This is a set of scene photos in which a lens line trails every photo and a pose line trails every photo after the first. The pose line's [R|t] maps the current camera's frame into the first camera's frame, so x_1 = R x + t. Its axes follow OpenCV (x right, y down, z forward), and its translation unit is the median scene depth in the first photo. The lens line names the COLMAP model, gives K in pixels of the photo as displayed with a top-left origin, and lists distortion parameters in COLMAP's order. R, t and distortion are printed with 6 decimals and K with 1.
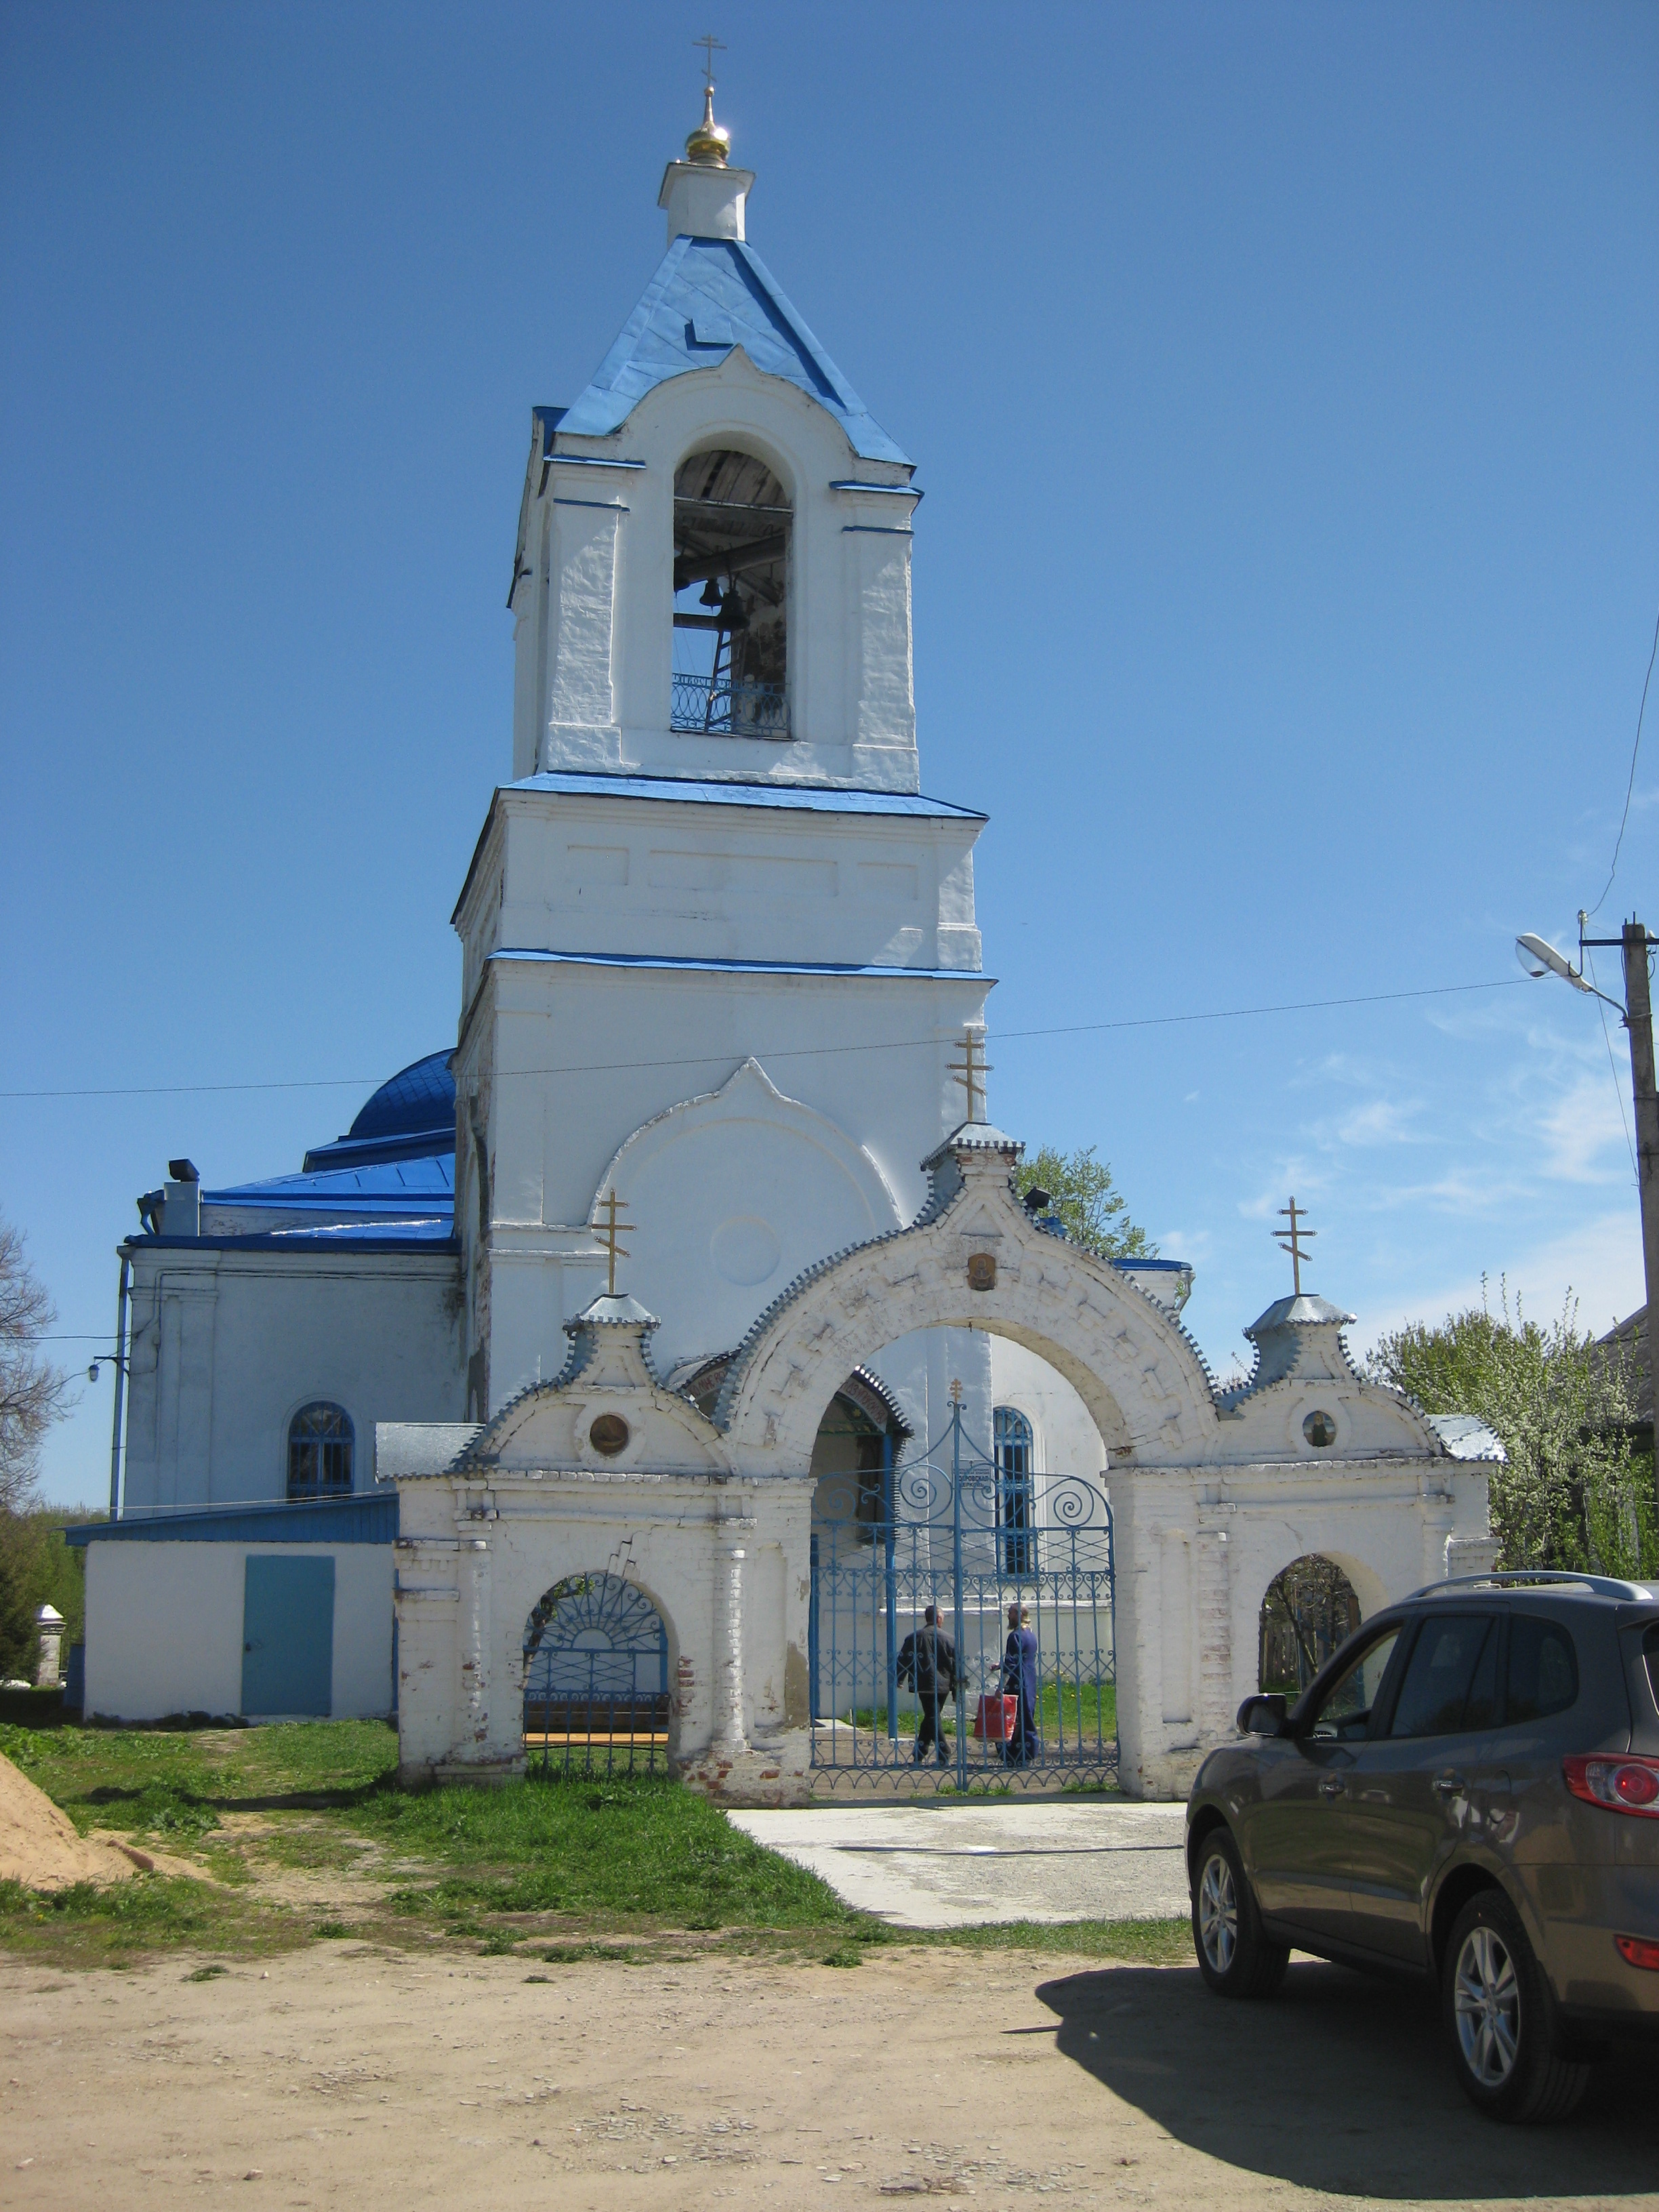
lens RADIAL K [[2436.2, 0, 829.5], [0, 2436.2, 1106.0], [0, 0, 1]] dist [-0.176454, 0.135879]
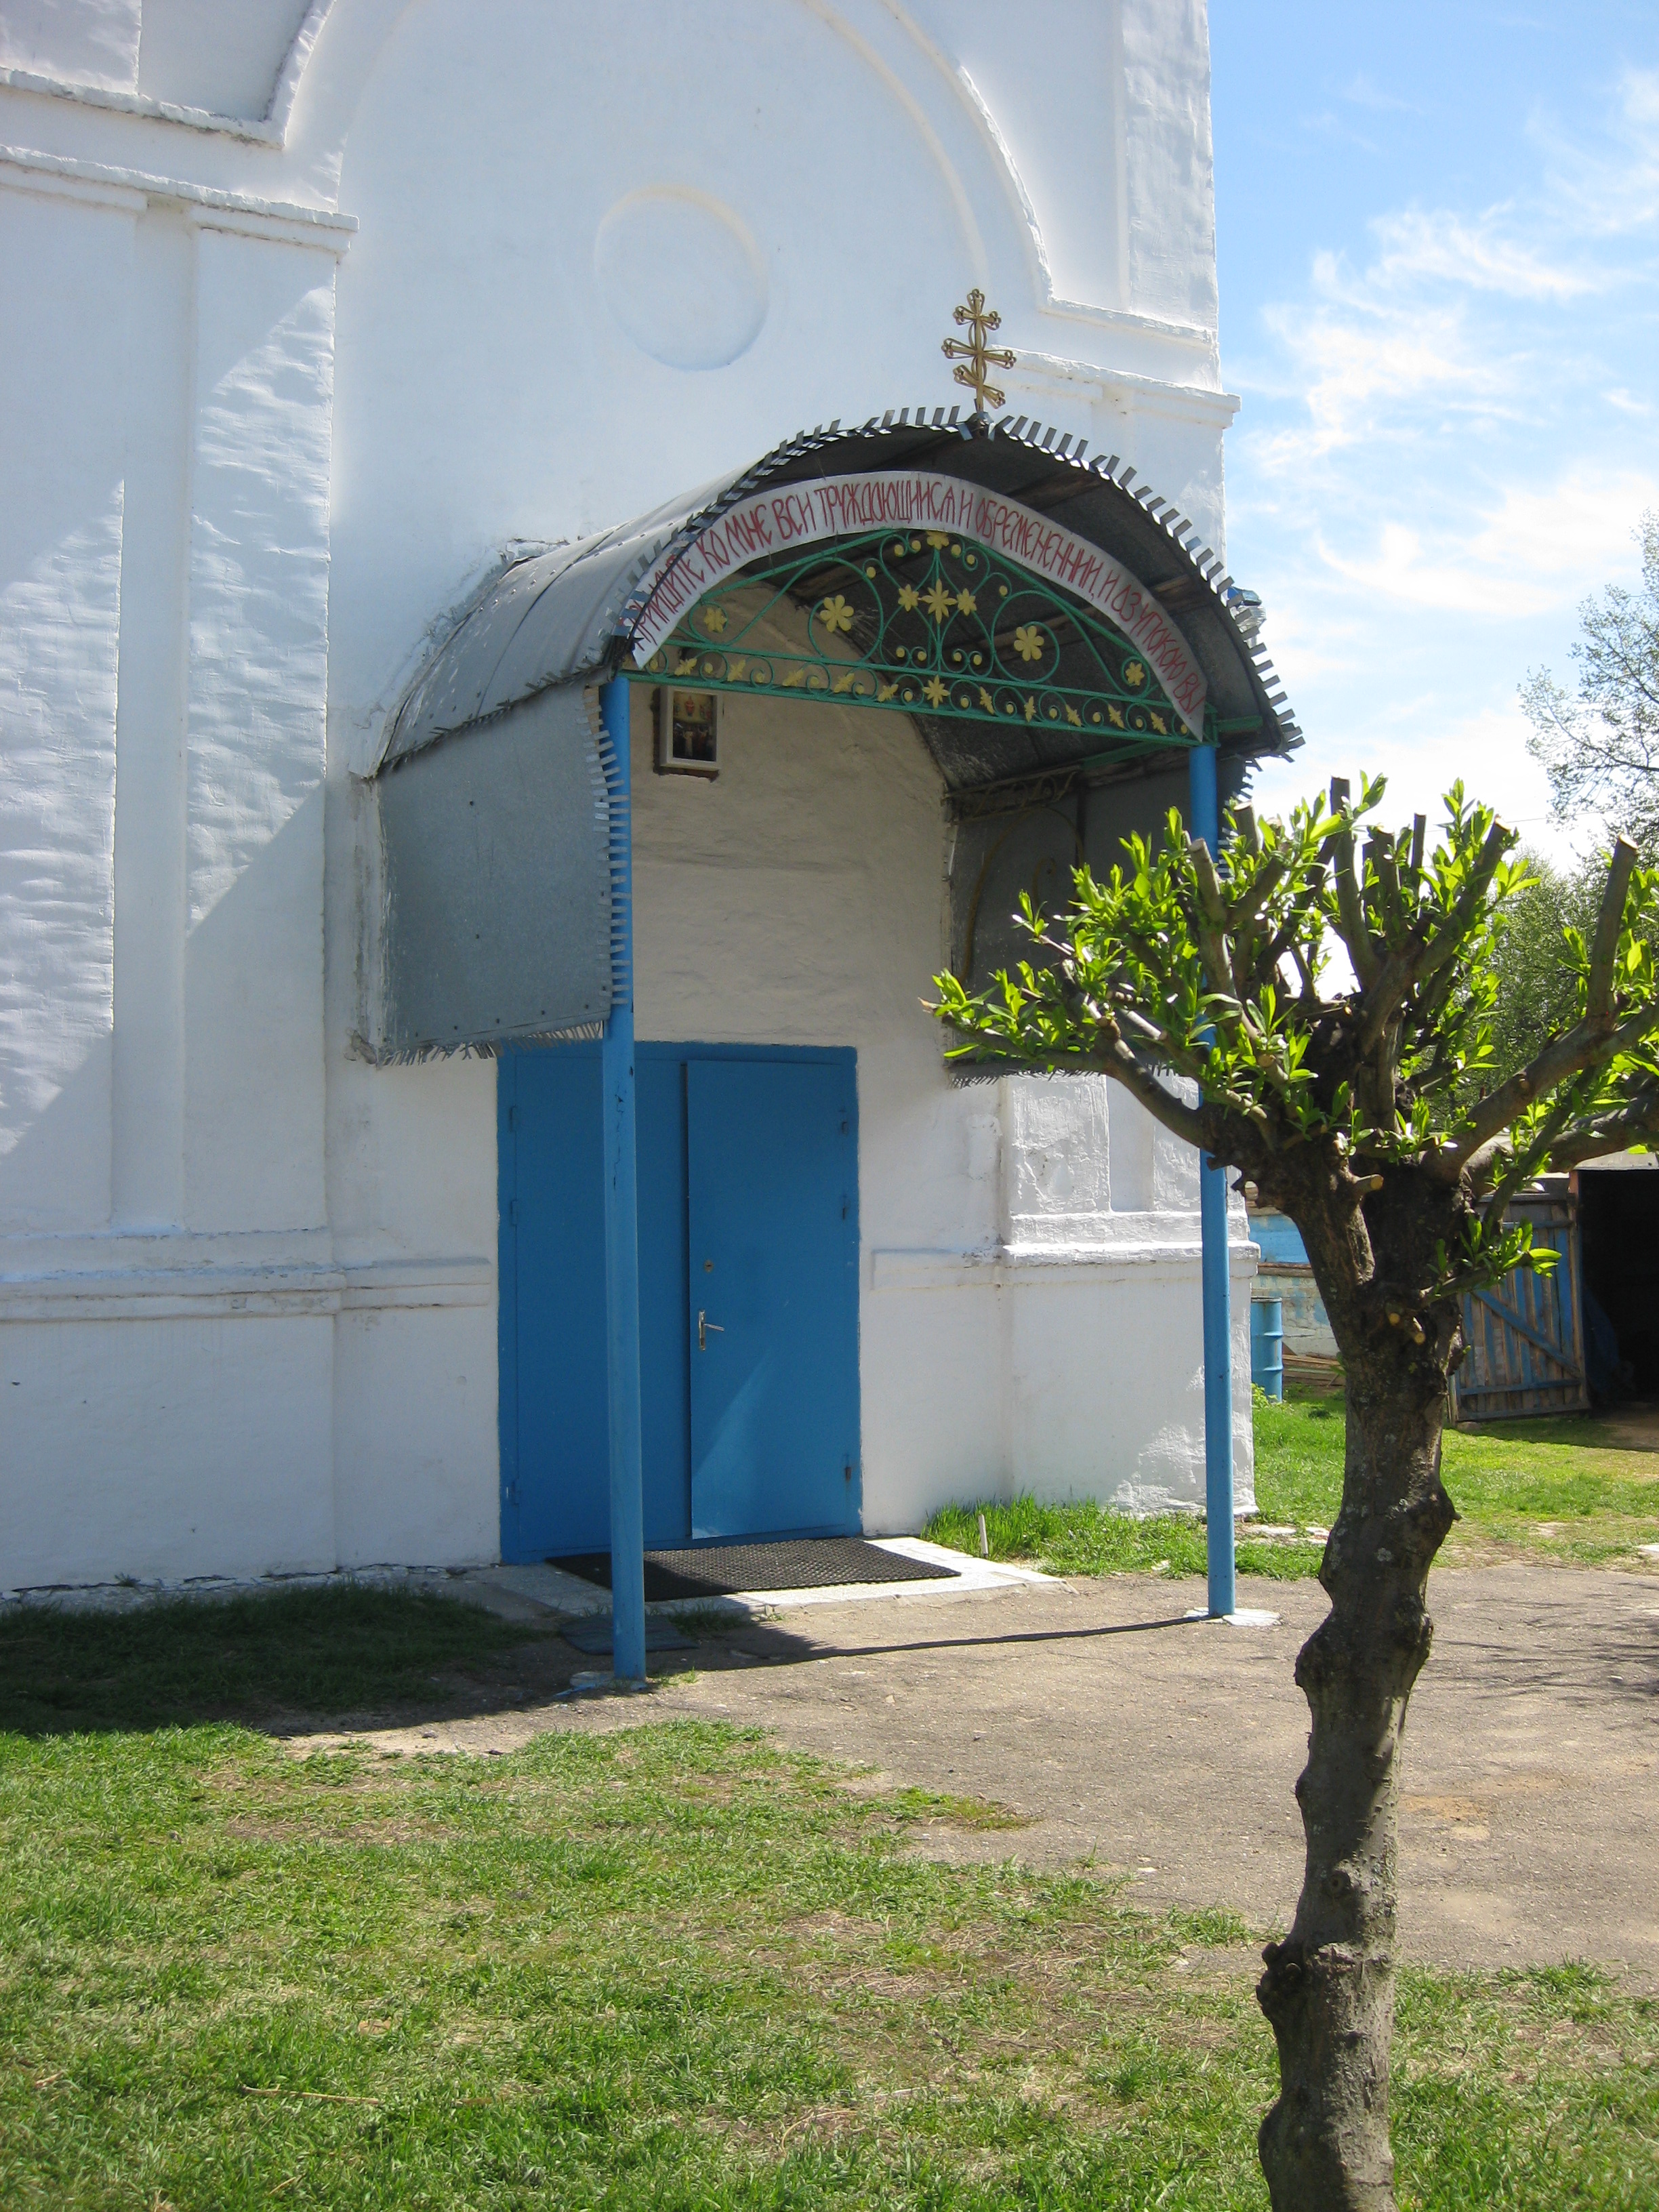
lens RADIAL K [[2436.2, 0, 829.5], [0, 2436.2, 1106.0], [0, 0, 1]] dist [-0.176454, 0.135879]
pose [[0.944299, 0.013704, 0.328802, -0.124661], [-0.062655, 0.988344, 0.138748, 0.126202], [-0.323068, -0.151620, 0.934151, 0.612129]]
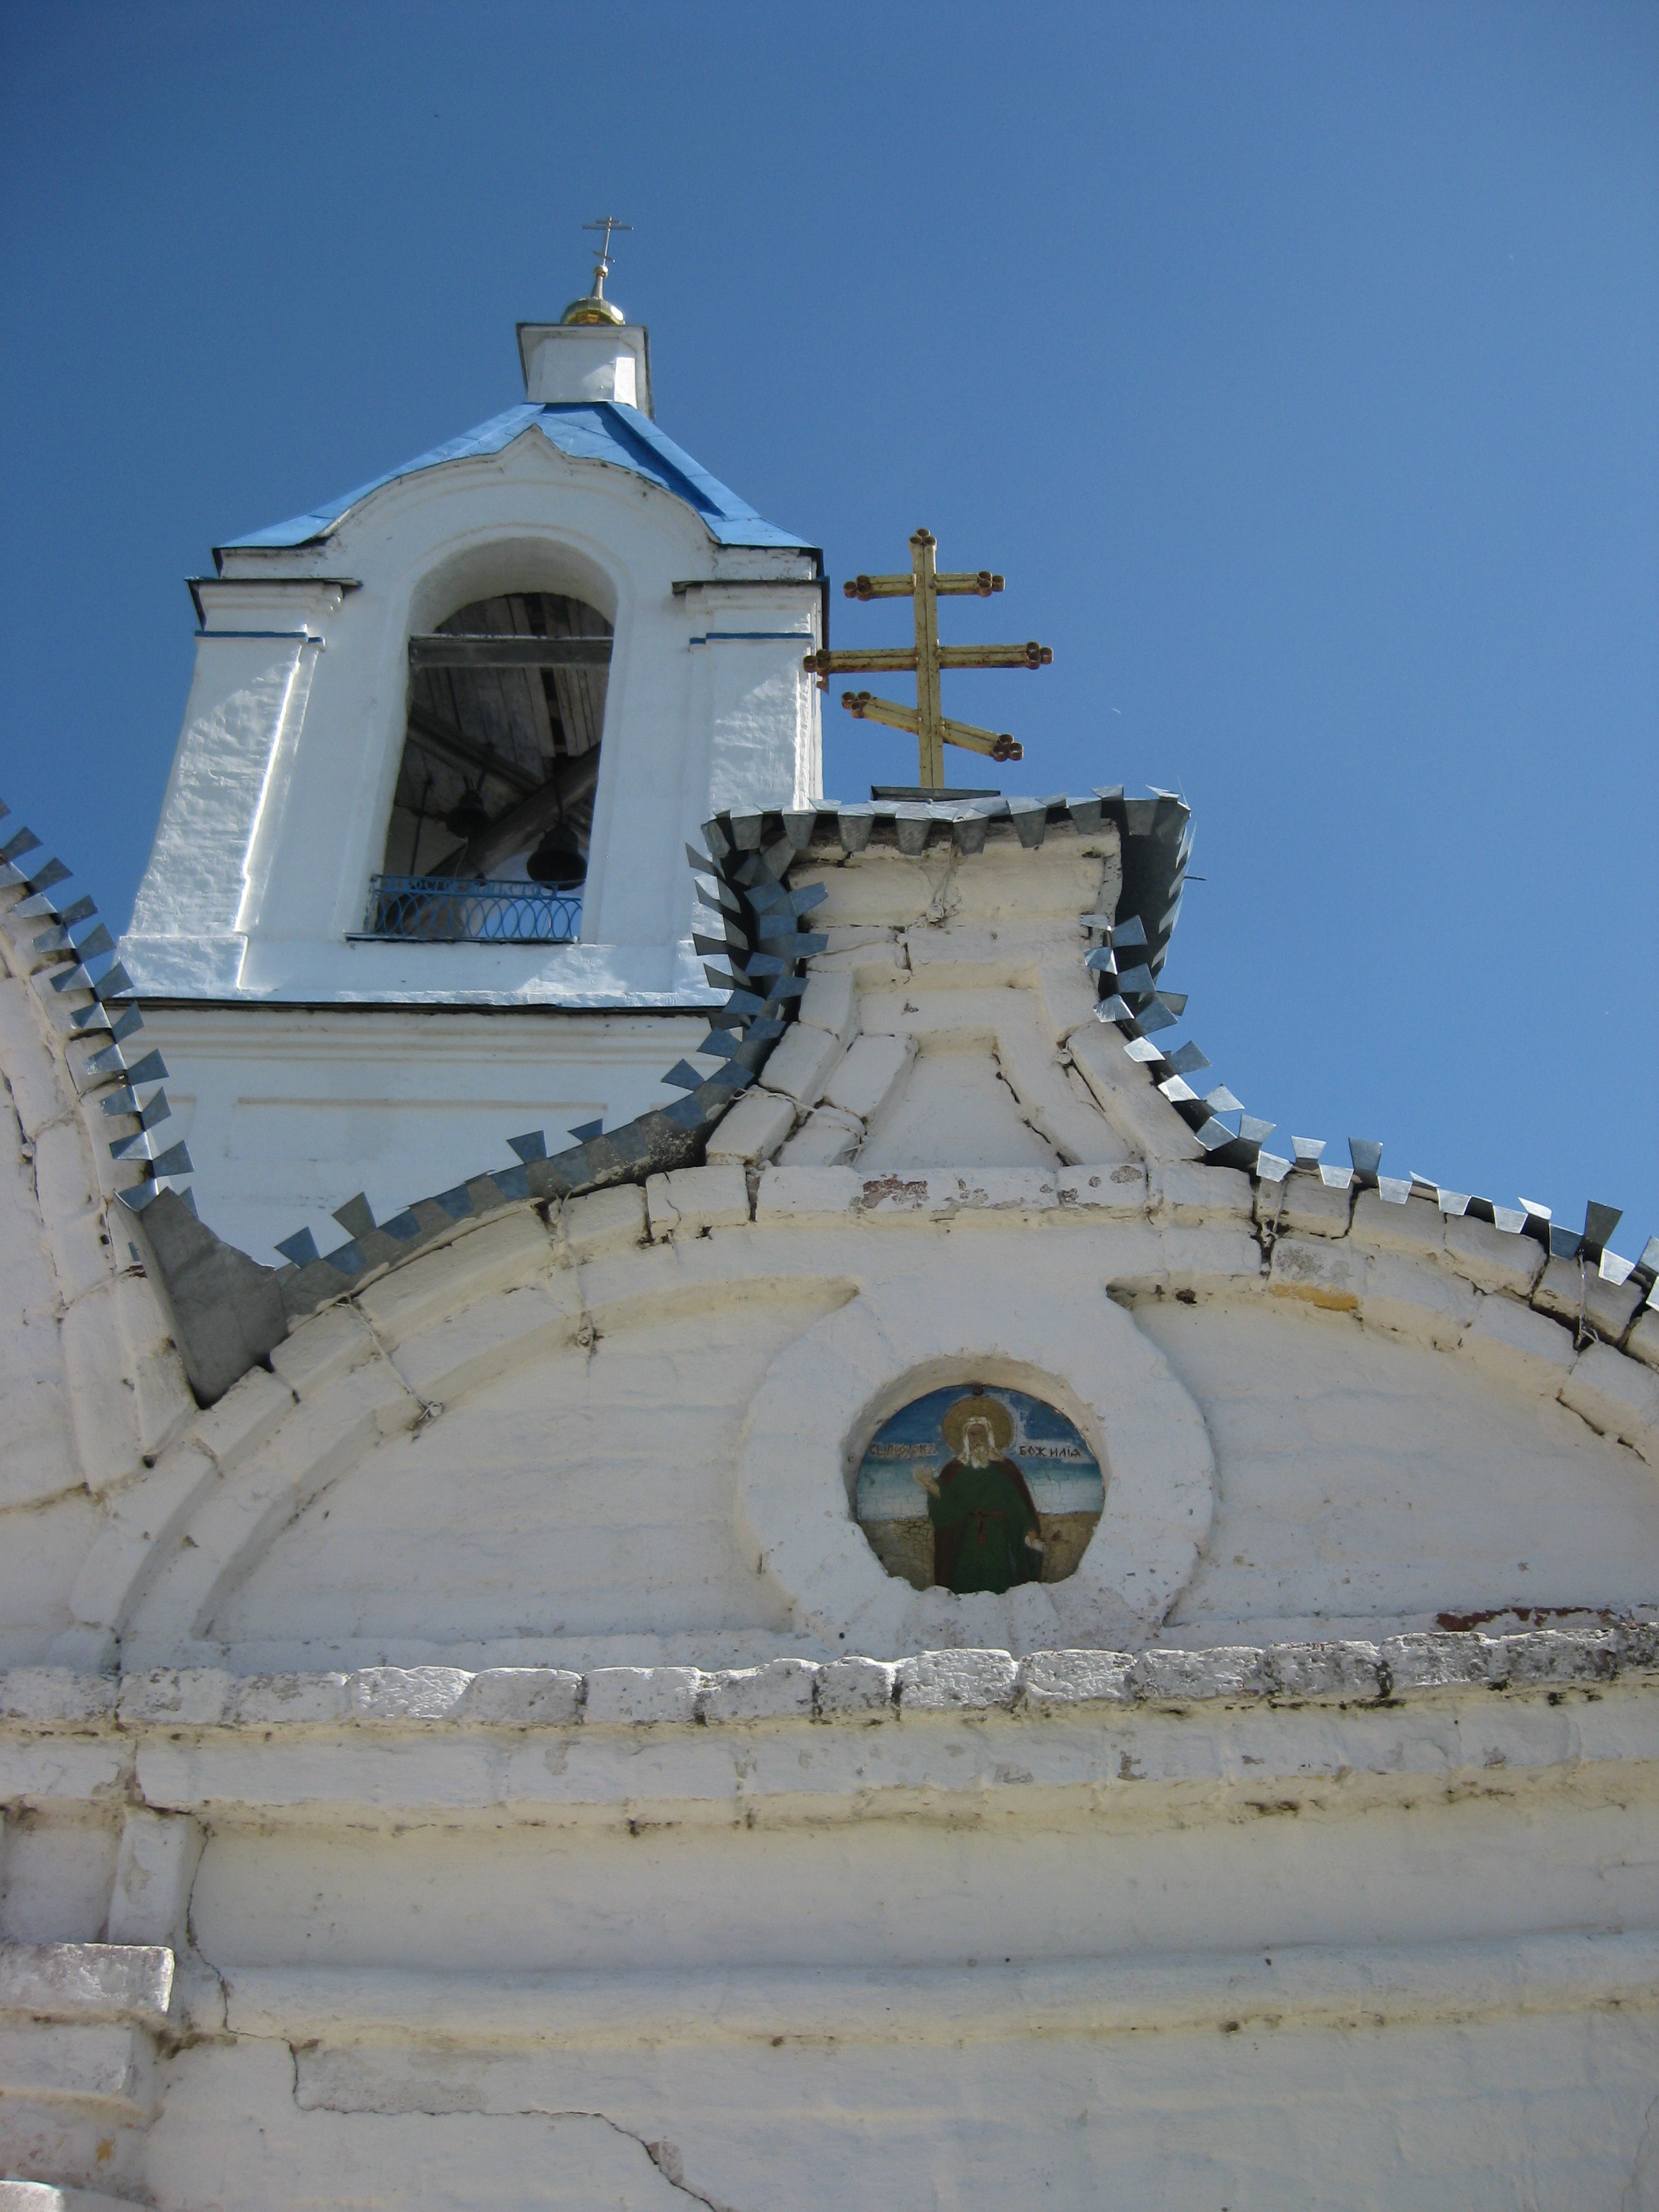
lens RADIAL K [[2437.3, 0, 873.4], [0, 2437.3, 1106.0], [0, 0, 1]] dist [-0.150217, 0.022326]
pose [[0.977521, -0.113774, -0.177503, 0.146976], [0.029611, 0.907641, -0.418703, 0.113289], [0.208746, 0.404035, 0.890607, 0.562482]]
